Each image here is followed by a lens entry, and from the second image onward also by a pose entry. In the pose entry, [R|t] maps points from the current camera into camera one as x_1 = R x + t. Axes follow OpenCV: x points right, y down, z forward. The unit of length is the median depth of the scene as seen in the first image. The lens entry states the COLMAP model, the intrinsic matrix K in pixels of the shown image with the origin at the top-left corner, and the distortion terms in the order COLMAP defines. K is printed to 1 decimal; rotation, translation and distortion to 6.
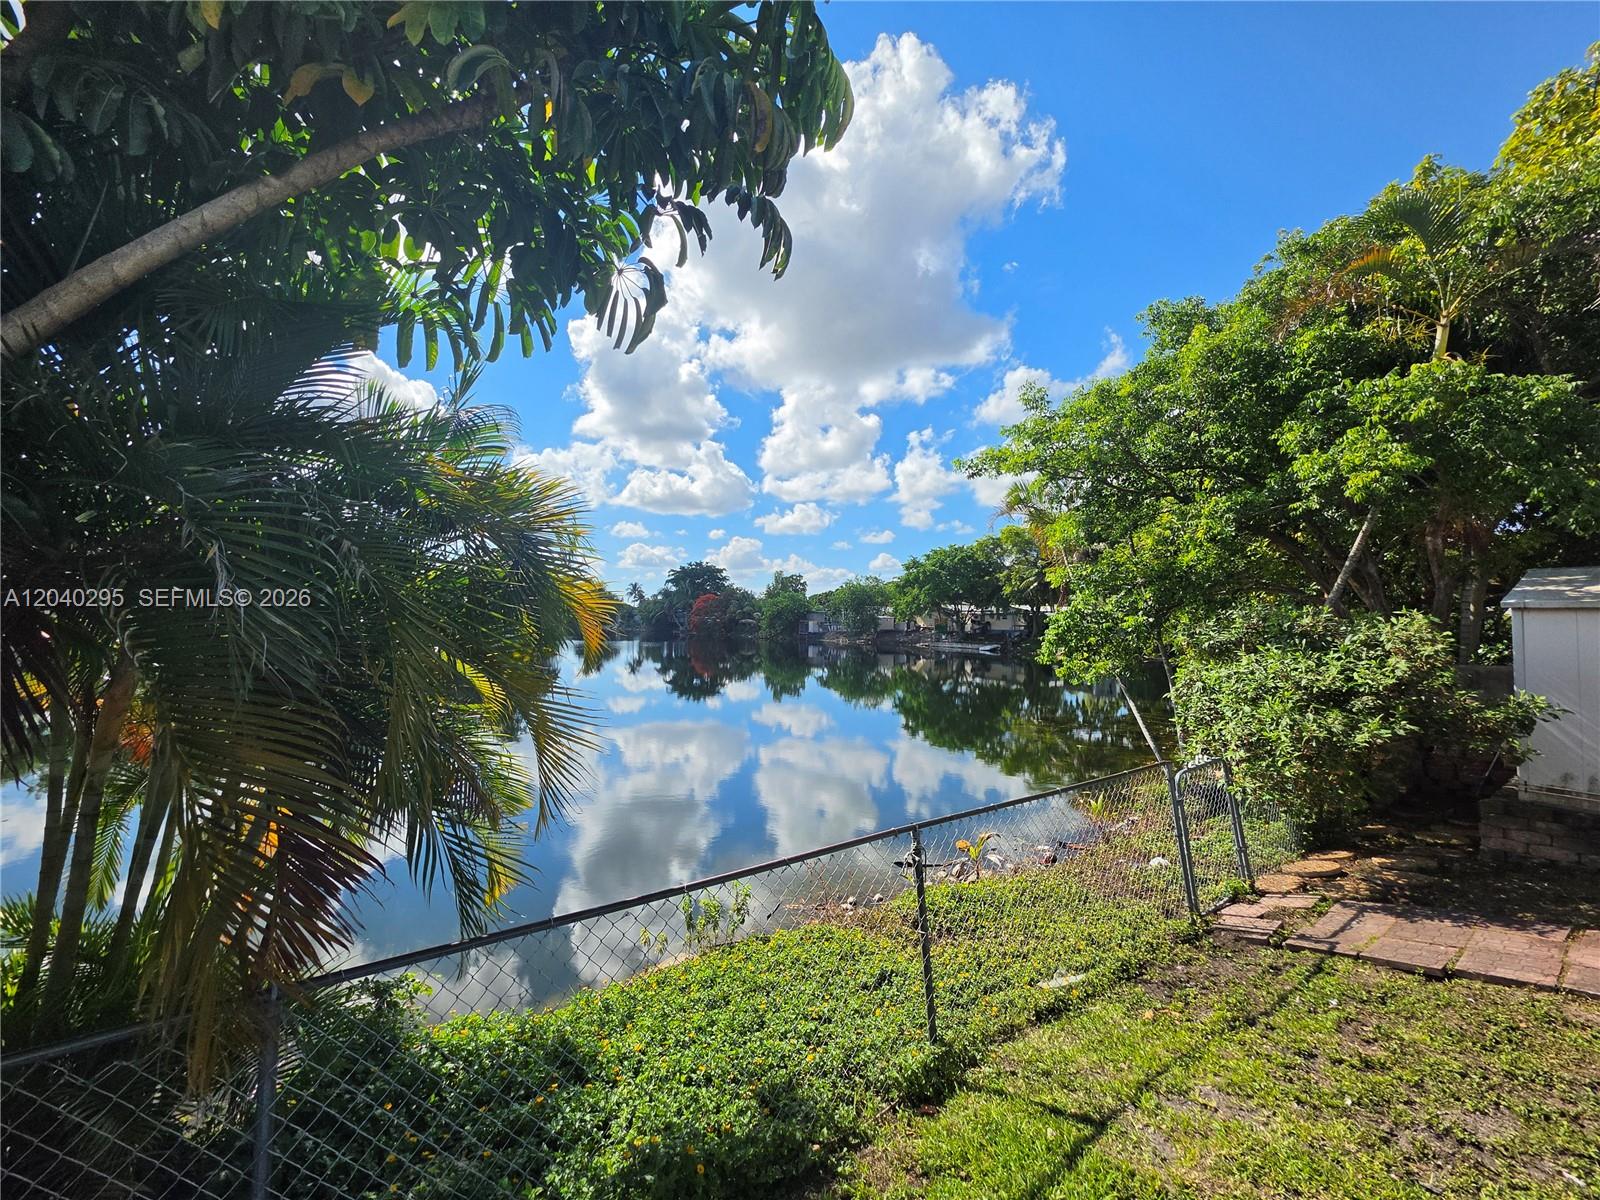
lens RADIAL K [[644.4, 0, 797.1], [0, 644.4, 594.1], [0, 0, 1]] dist [-0.000436, -0.000025]
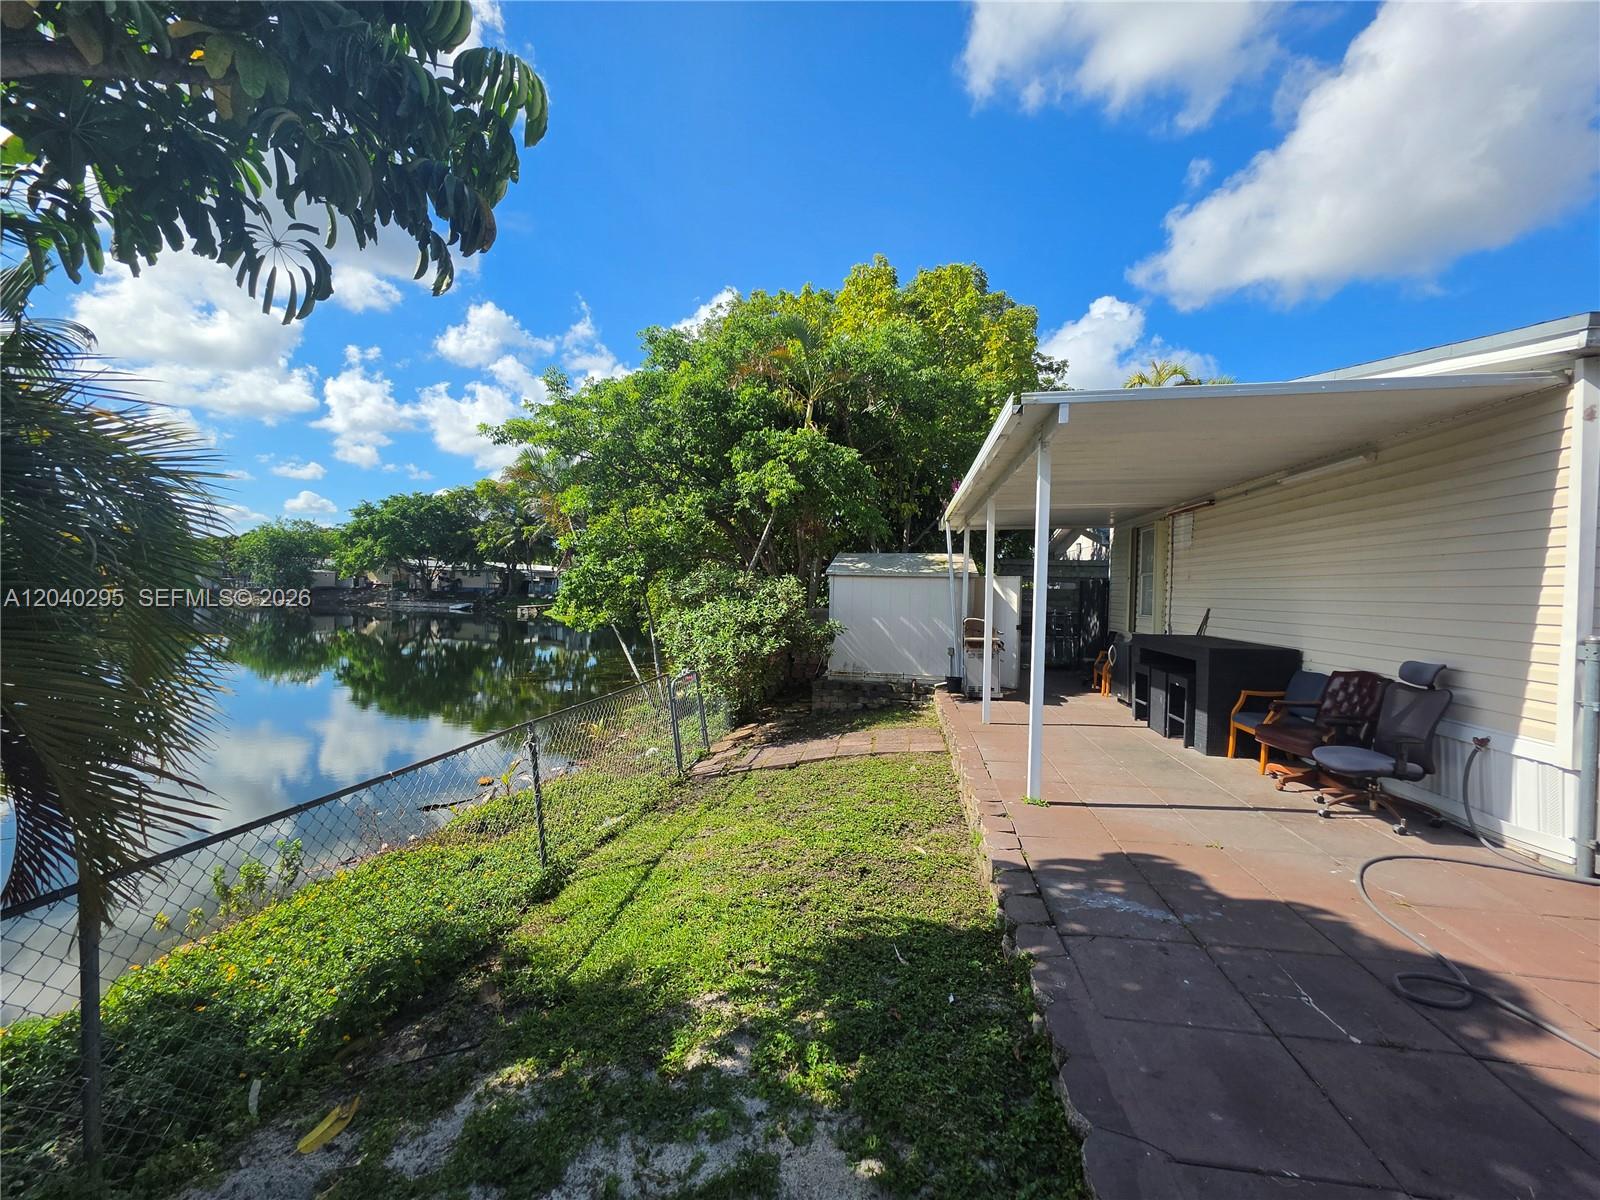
lens RADIAL K [[644.4, 0, 797.1], [0, 644.4, 594.1], [0, 0, 1]] dist [-0.000436, -0.000025]
pose [[0.710022, -0.001931, 0.704177, -0.135163], [-0.043573, 0.997959, 0.046672, -0.002523], [-0.702830, -0.063821, 0.708489, -0.129903]]
